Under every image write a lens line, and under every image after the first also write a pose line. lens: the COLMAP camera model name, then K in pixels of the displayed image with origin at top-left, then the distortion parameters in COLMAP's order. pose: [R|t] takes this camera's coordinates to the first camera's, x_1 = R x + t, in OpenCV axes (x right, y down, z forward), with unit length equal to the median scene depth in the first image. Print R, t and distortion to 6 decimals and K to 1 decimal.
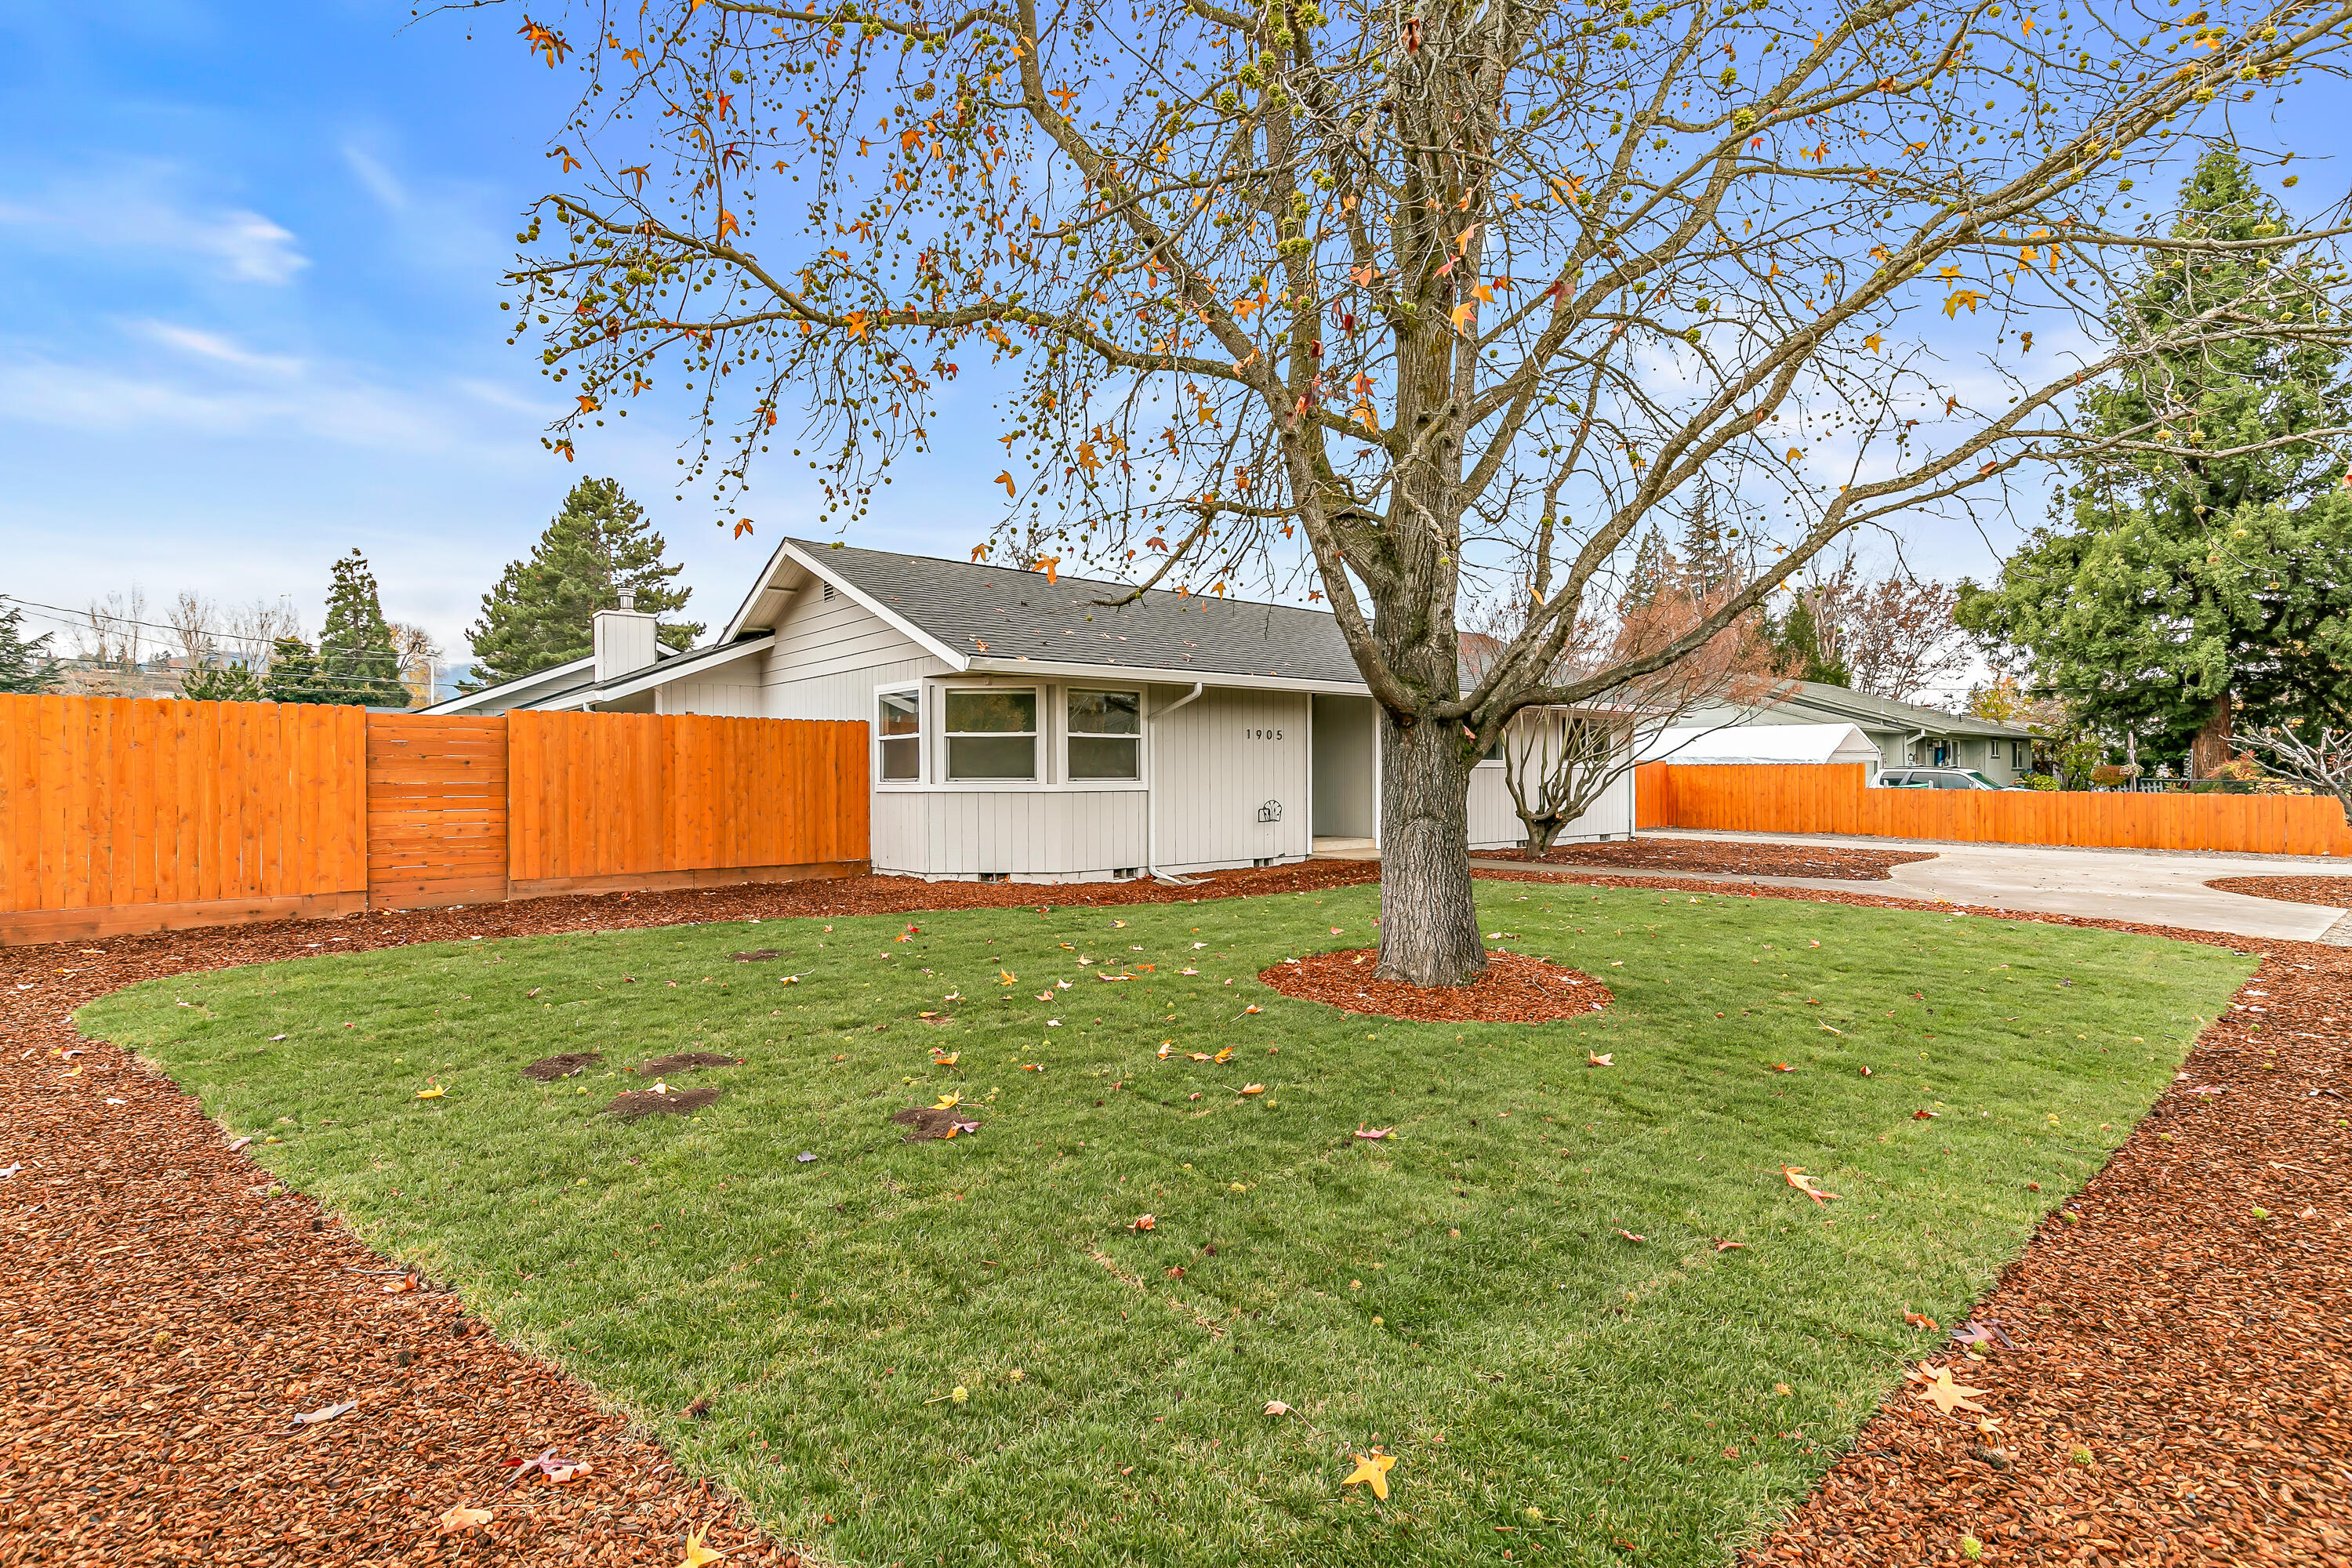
lens RADIAL K [[1080.4, 0, 1176.8], [0, 1080.4, 798.3], [0, 0, 1]] dist [0.013527, -0.002306]
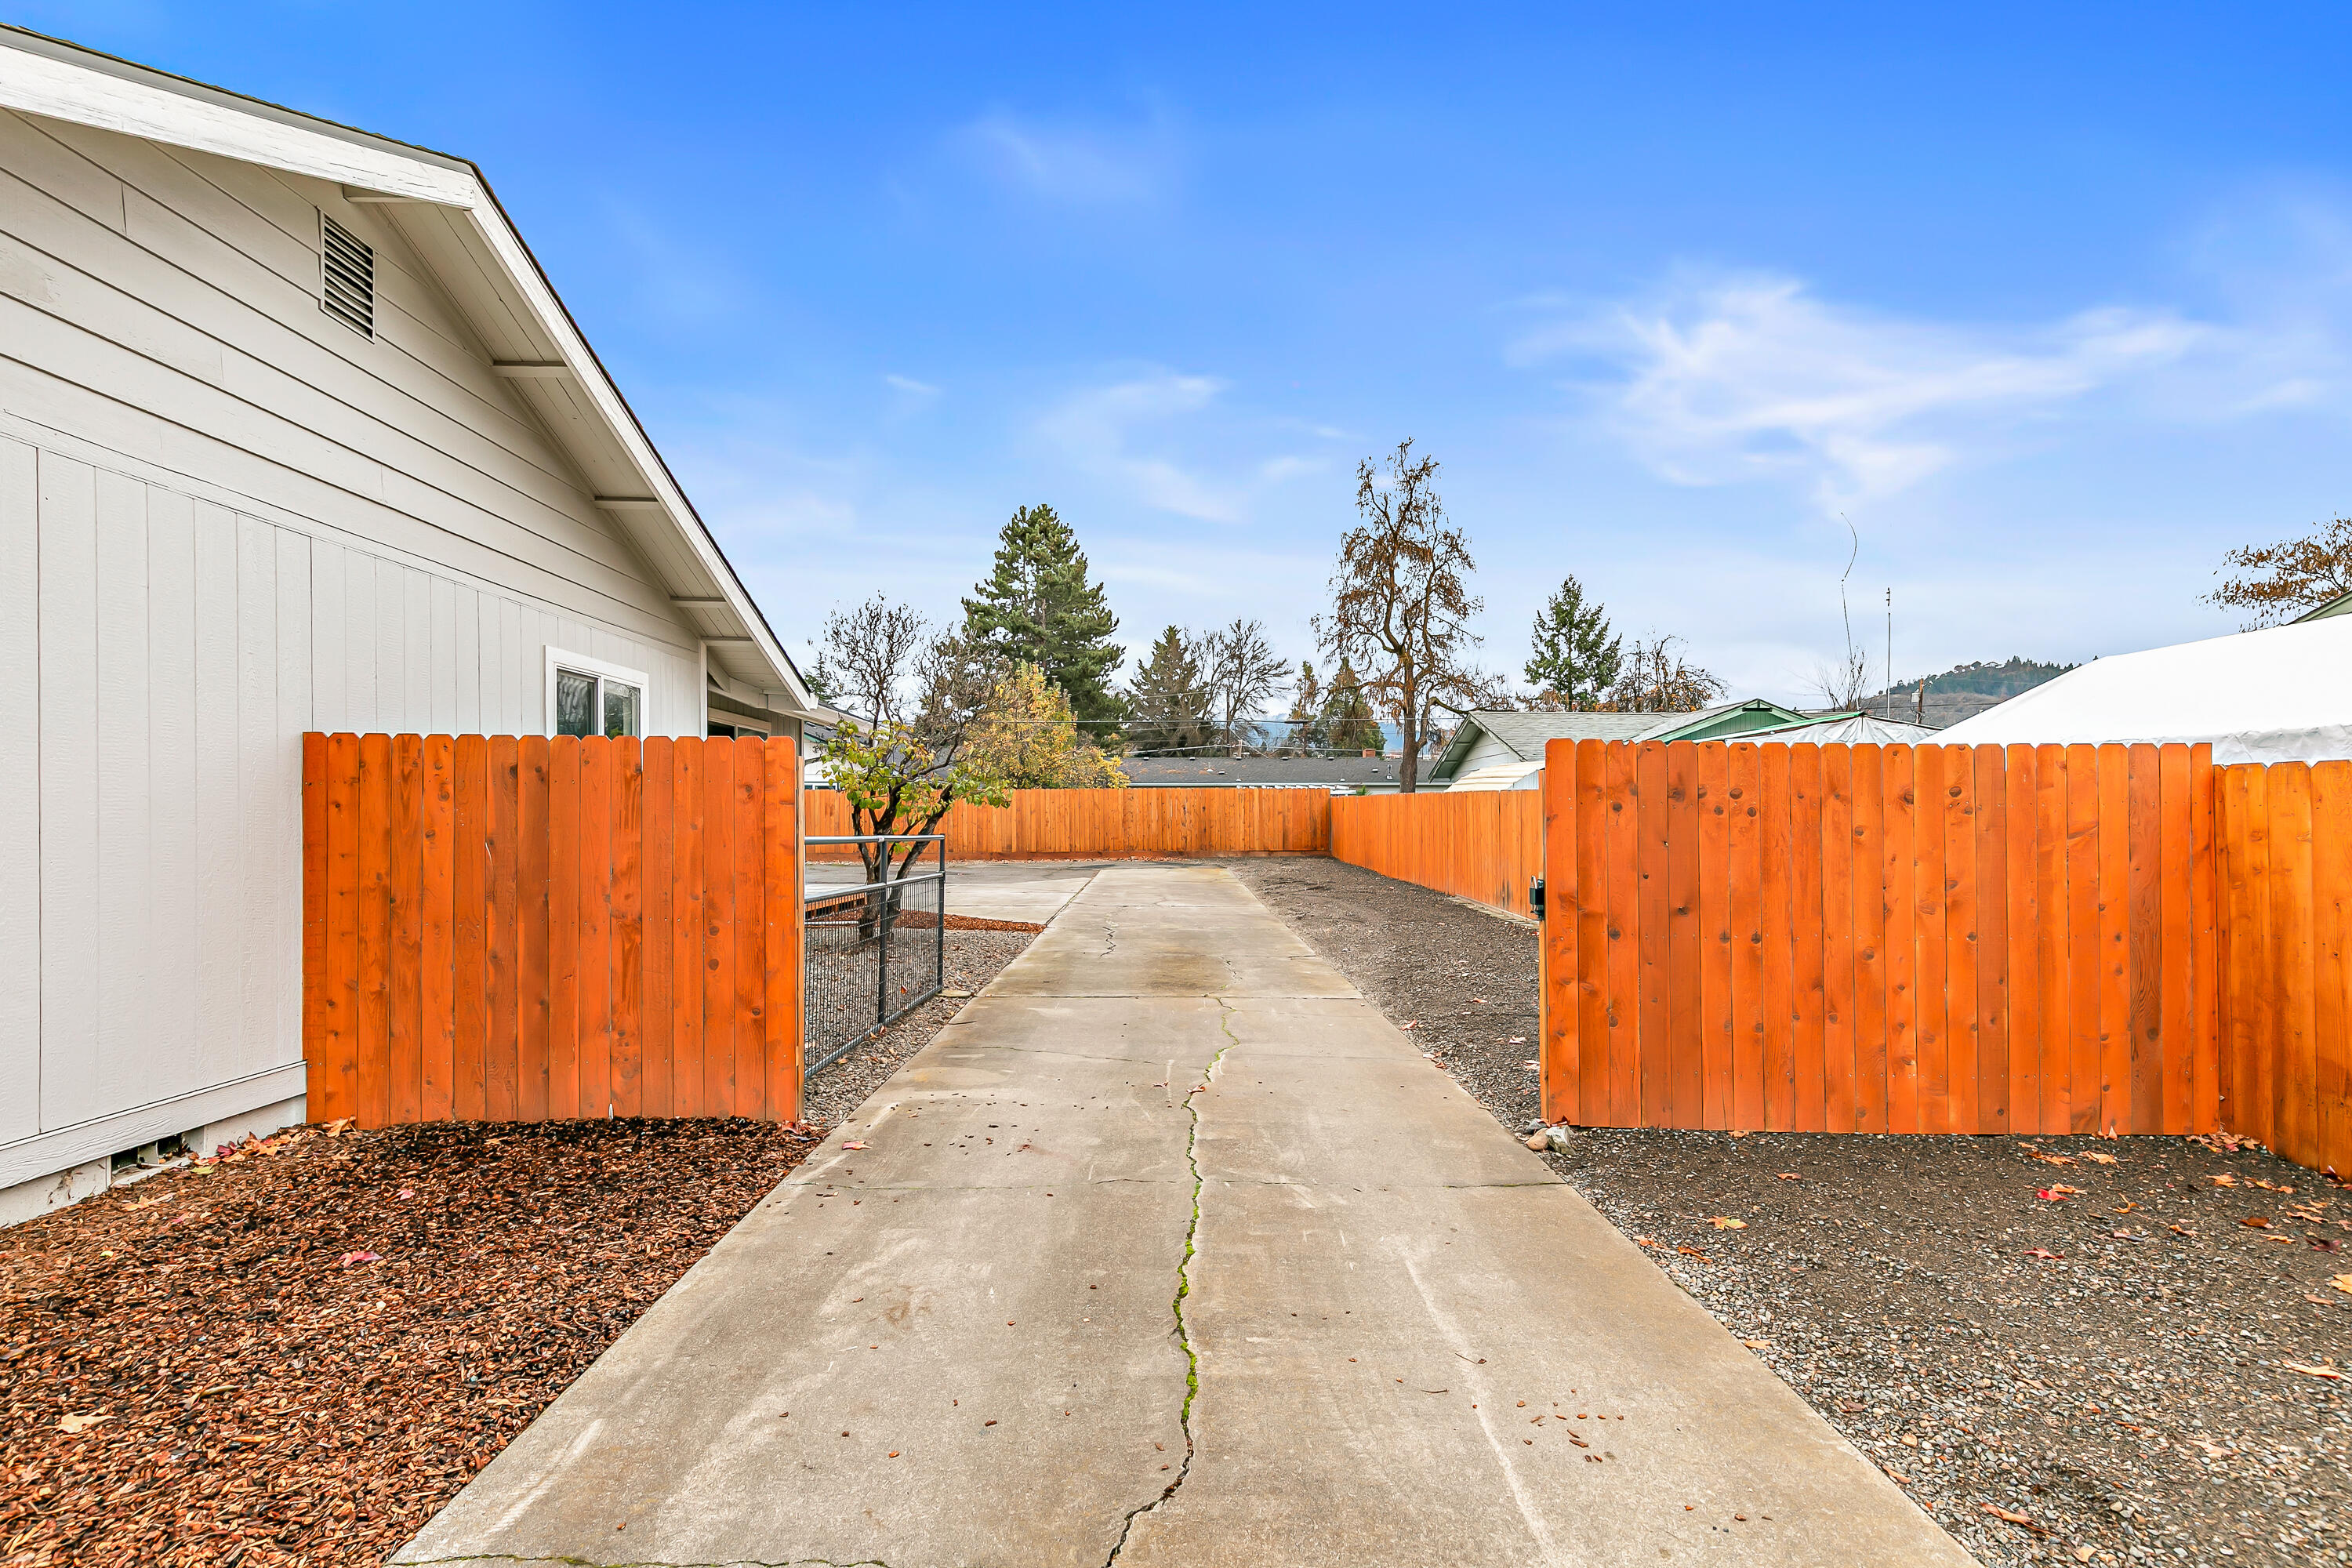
lens RADIAL K [[1080.4, 0, 1170.5], [0, 1080.4, 812.0], [0, 0, 1]] dist [0.013527, -0.002306]
pose [[0.770975, 0.002621, -0.636860, 0.943530], [-0.013972, 0.999820, -0.012800, -0.044466], [0.636712, 0.018766, 0.770873, 1.666731]]
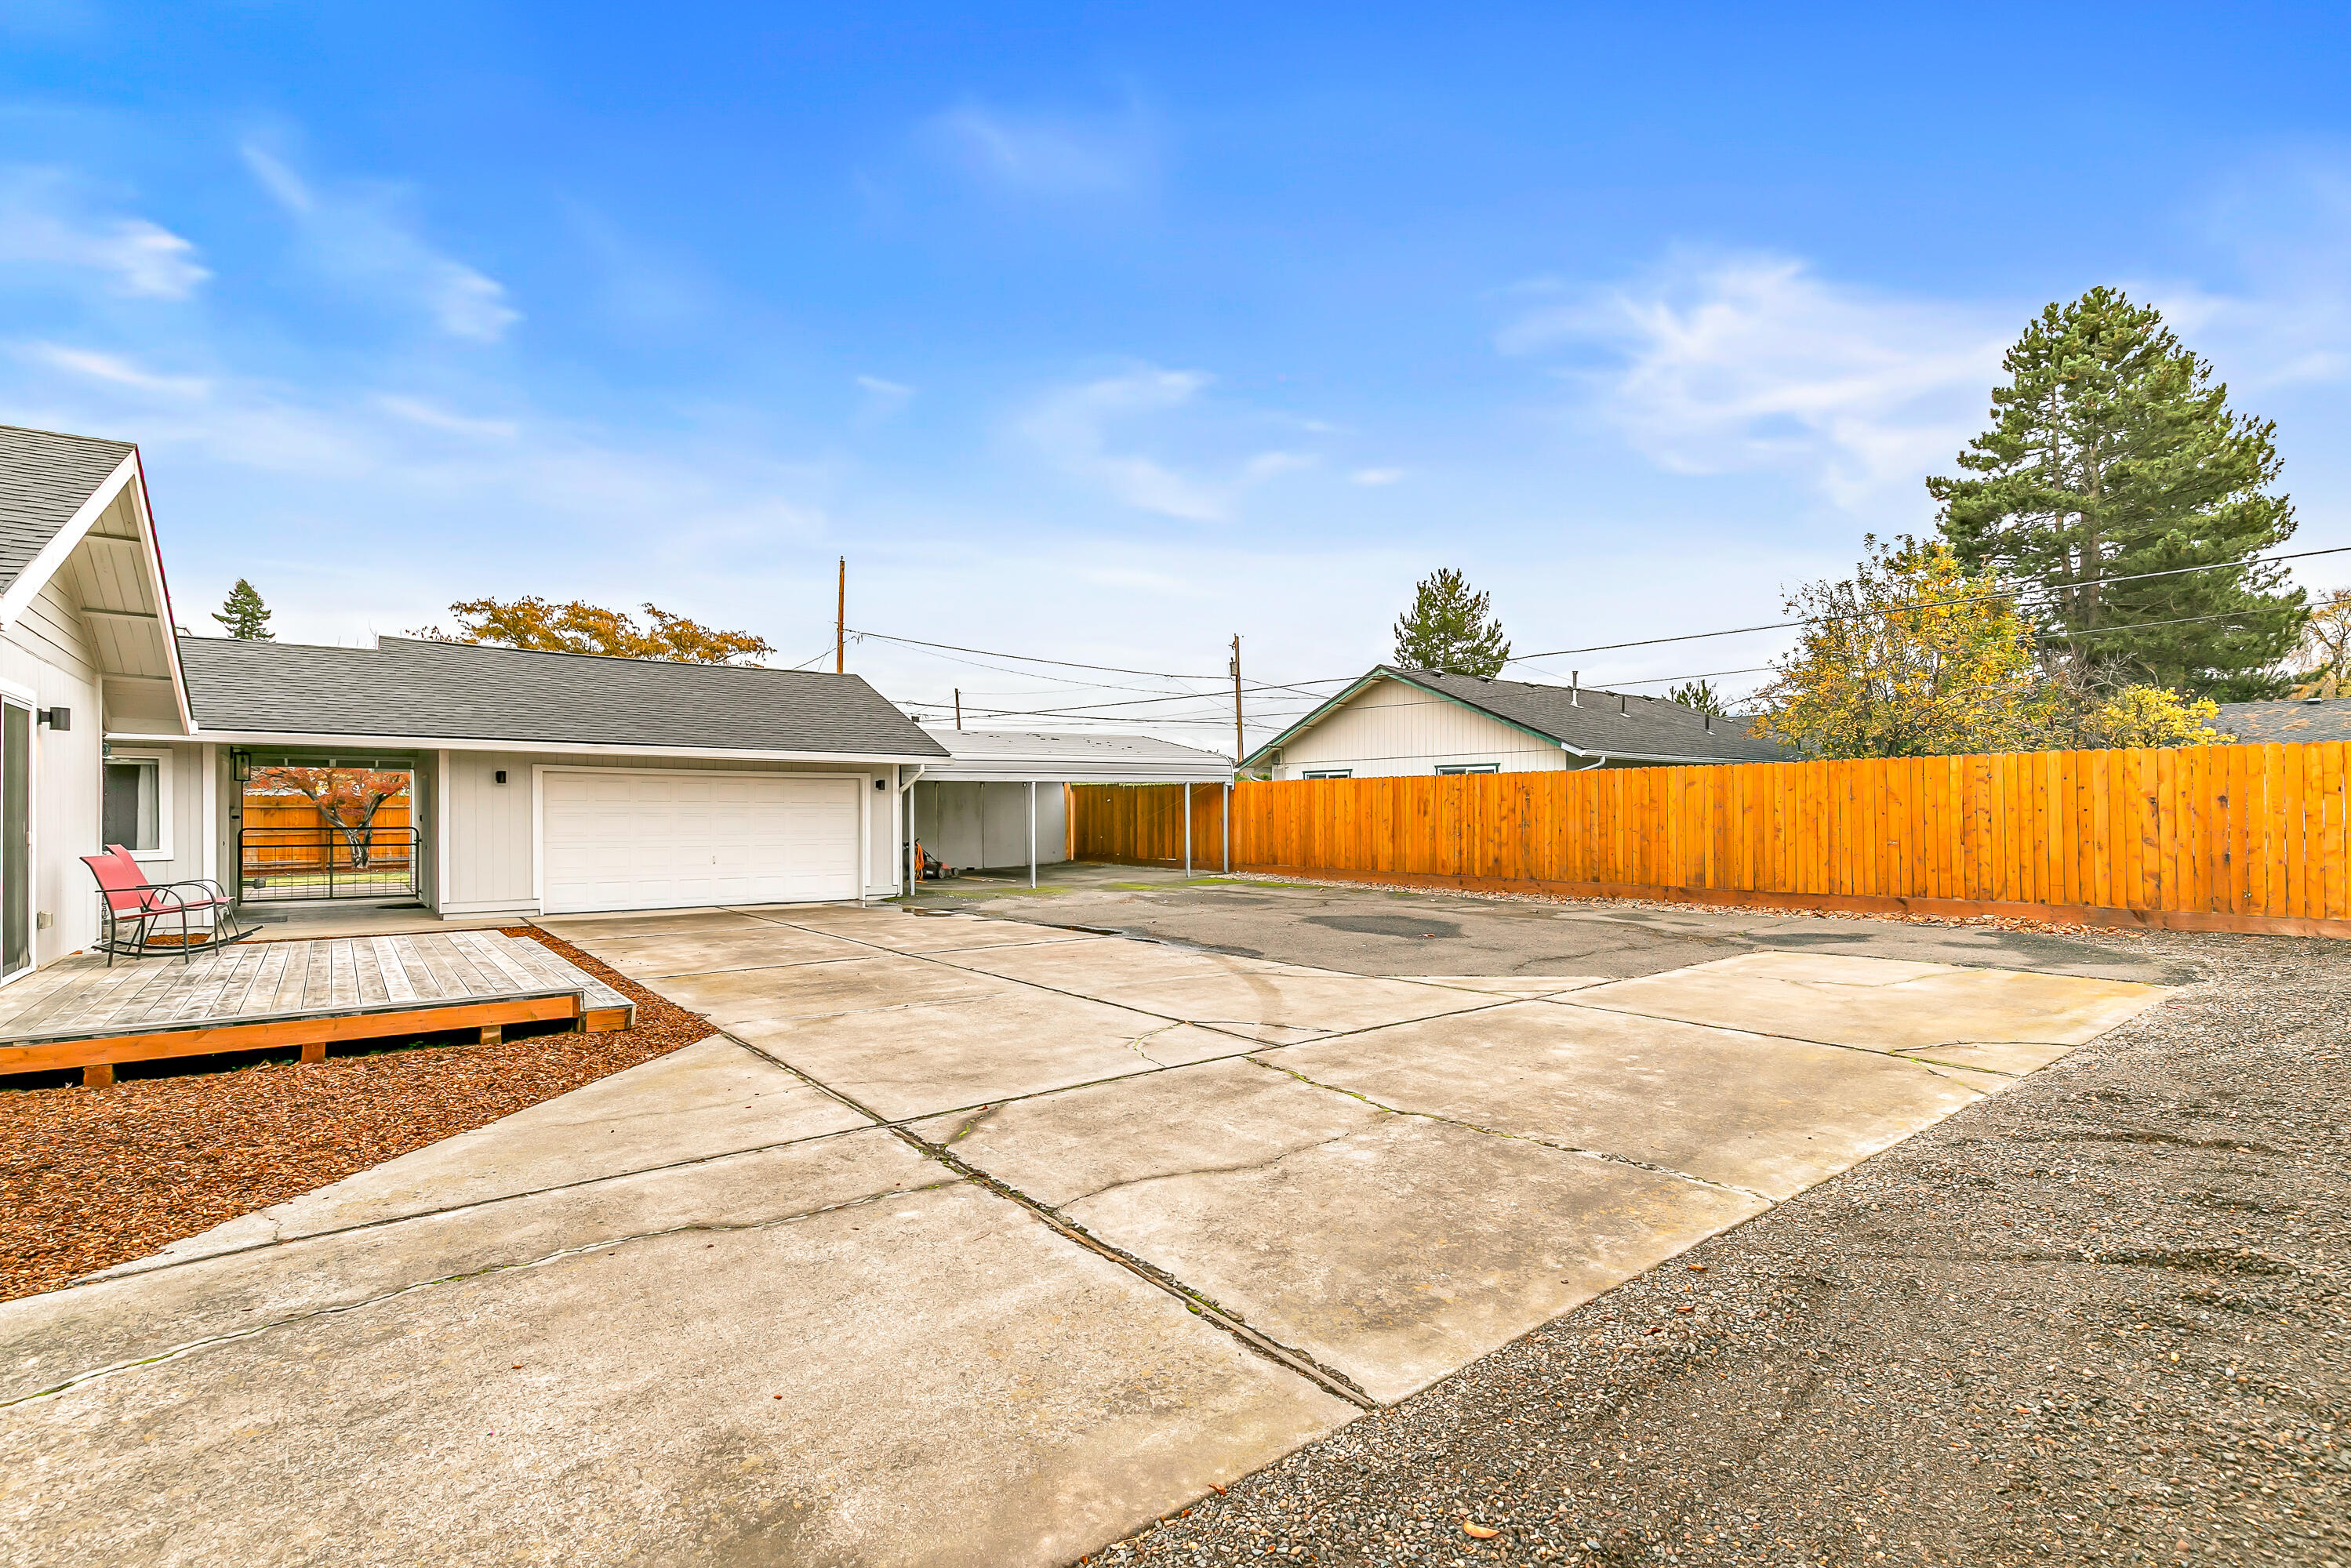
lens RADIAL K [[1079.8, 0, 1177.6], [0, 1079.8, 808.8], [0, 0, 1]] dist [0.013527, -0.002306]
pose [[-0.040917, 0.002102, -0.999160, 0.427351], [-0.012729, 0.999916, 0.002625, -0.066304], [0.999081, 0.012826, -0.040886, 2.695076]]
